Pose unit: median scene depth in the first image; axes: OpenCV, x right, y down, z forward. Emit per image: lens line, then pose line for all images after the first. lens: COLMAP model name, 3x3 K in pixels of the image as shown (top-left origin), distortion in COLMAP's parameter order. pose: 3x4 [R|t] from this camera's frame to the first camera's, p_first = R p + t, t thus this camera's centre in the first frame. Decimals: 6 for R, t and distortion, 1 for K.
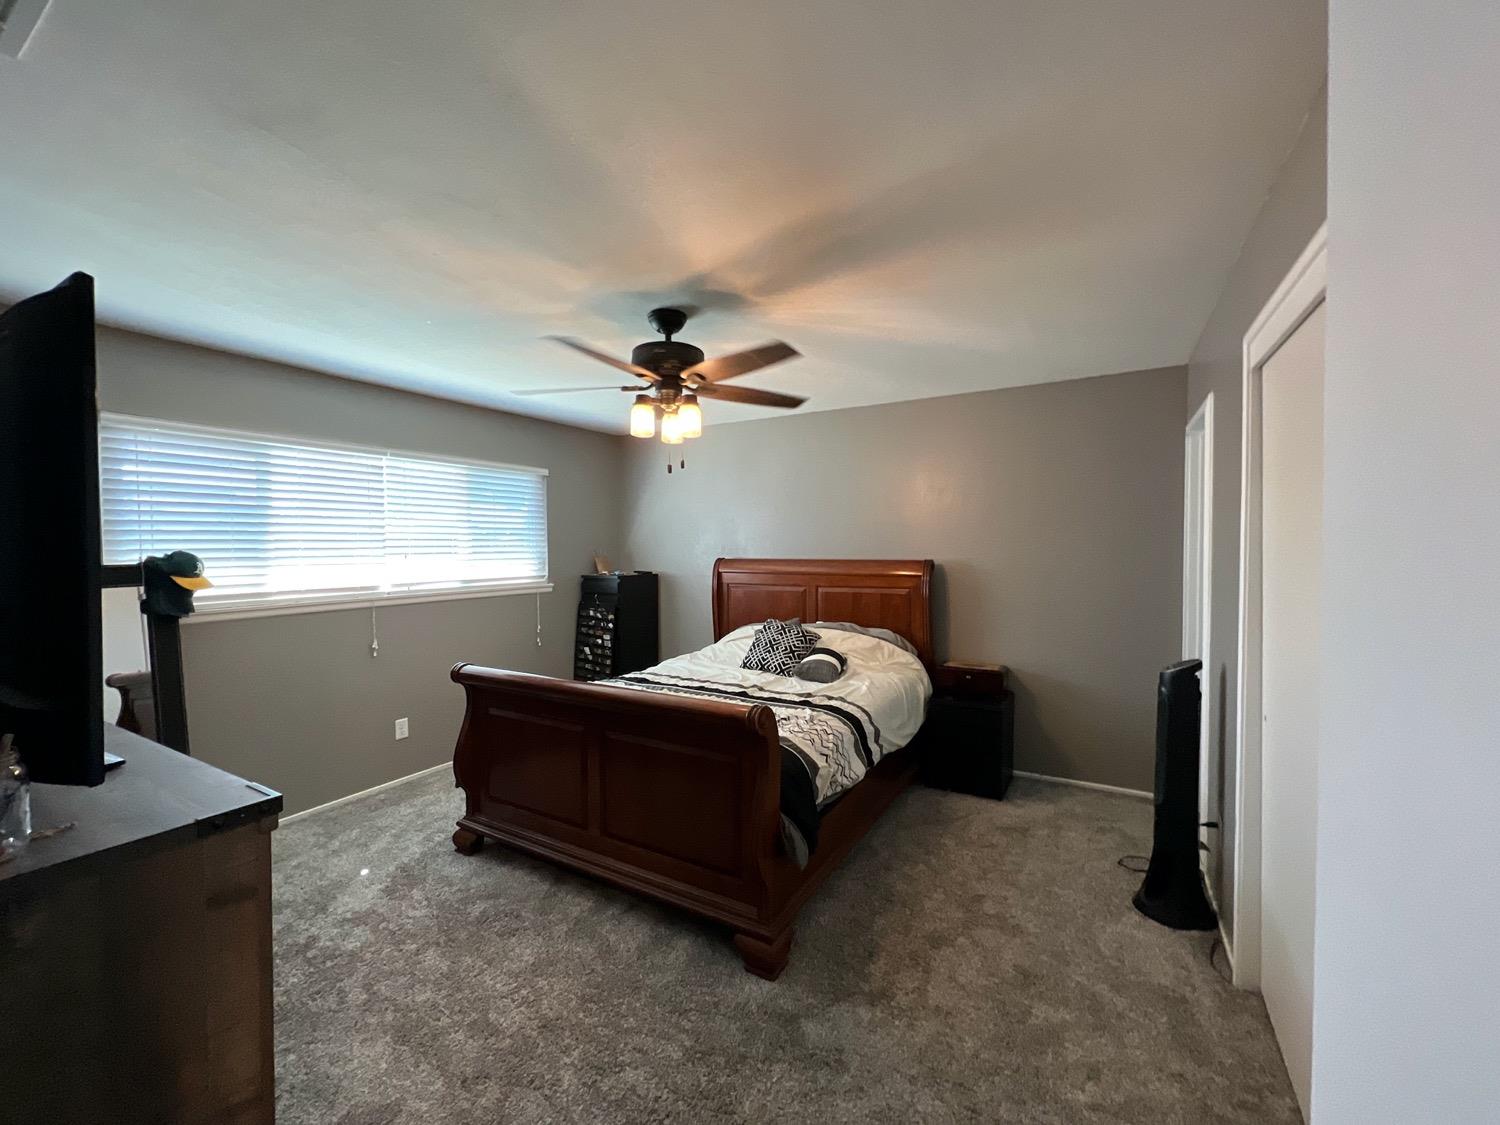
lens RADIAL K [[603.5, 0, 745.5], [0, 603.5, 564.8], [0, 0, 1]] dist [-0.001703, 0.000808]
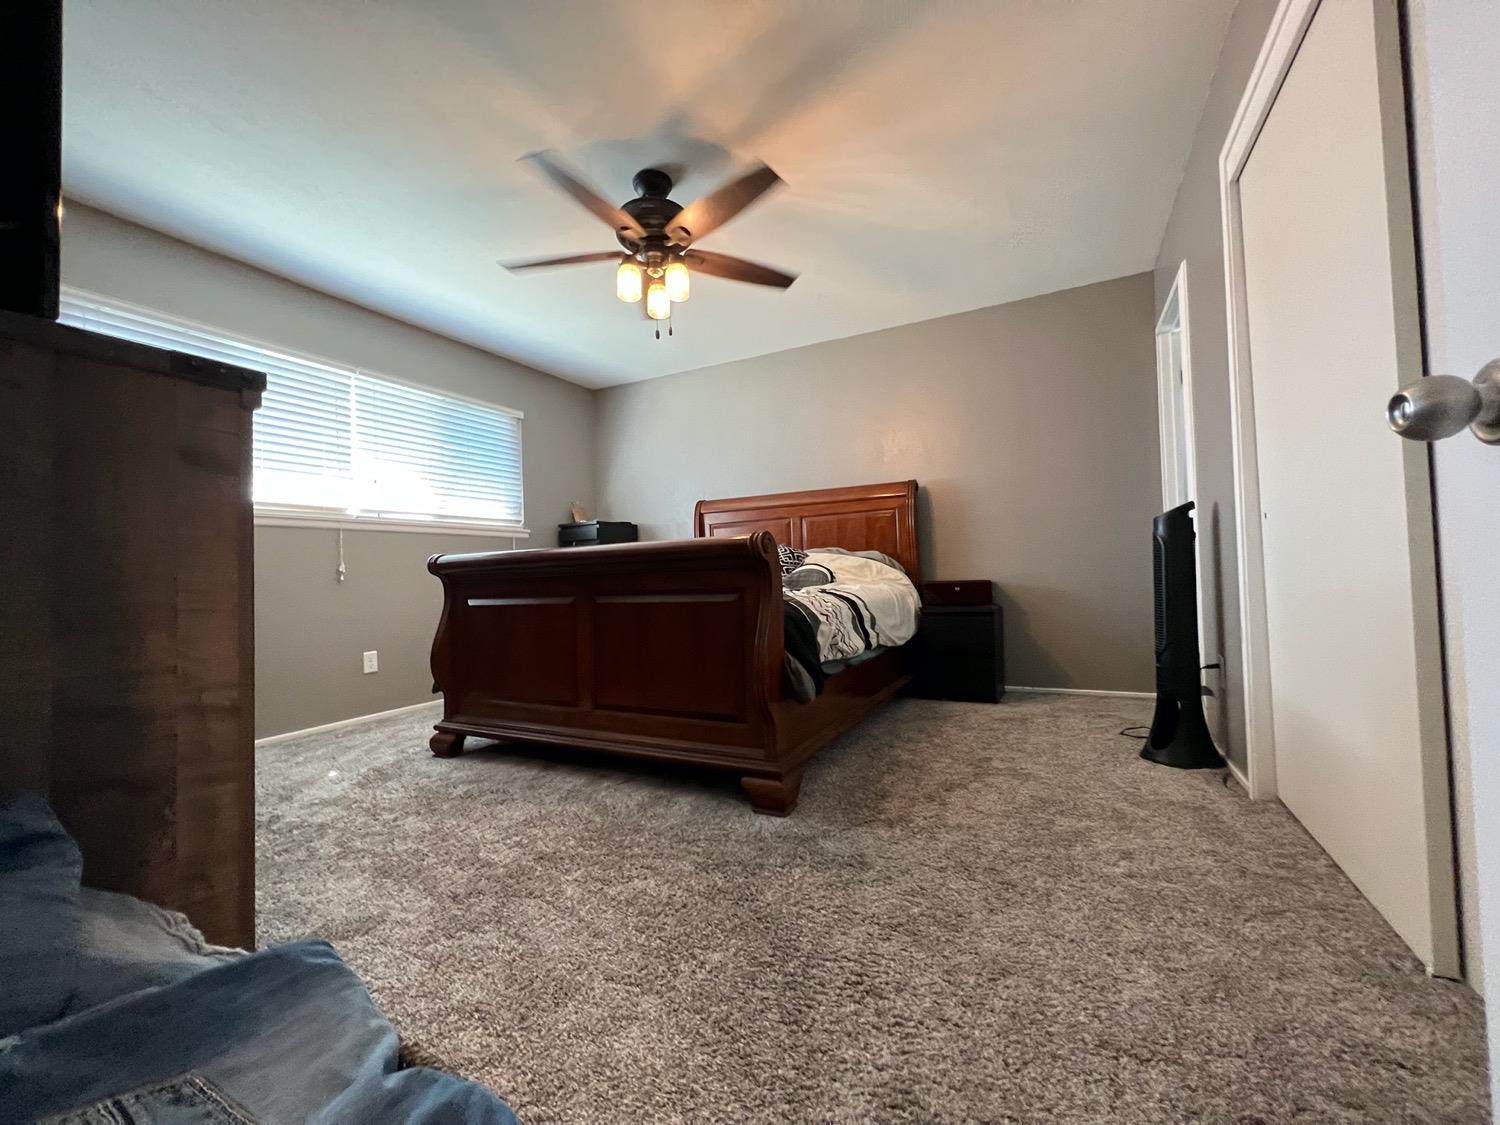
lens RADIAL K [[603.5, 0, 746.8], [0, 603.5, 559.0], [0, 0, 1]] dist [-0.001703, 0.000808]
pose [[0.998371, -0.024329, 0.051601, -0.040450], [0.026783, 0.998517, -0.047403, 0.256521], [-0.050371, 0.048708, 0.997542, 0.031696]]
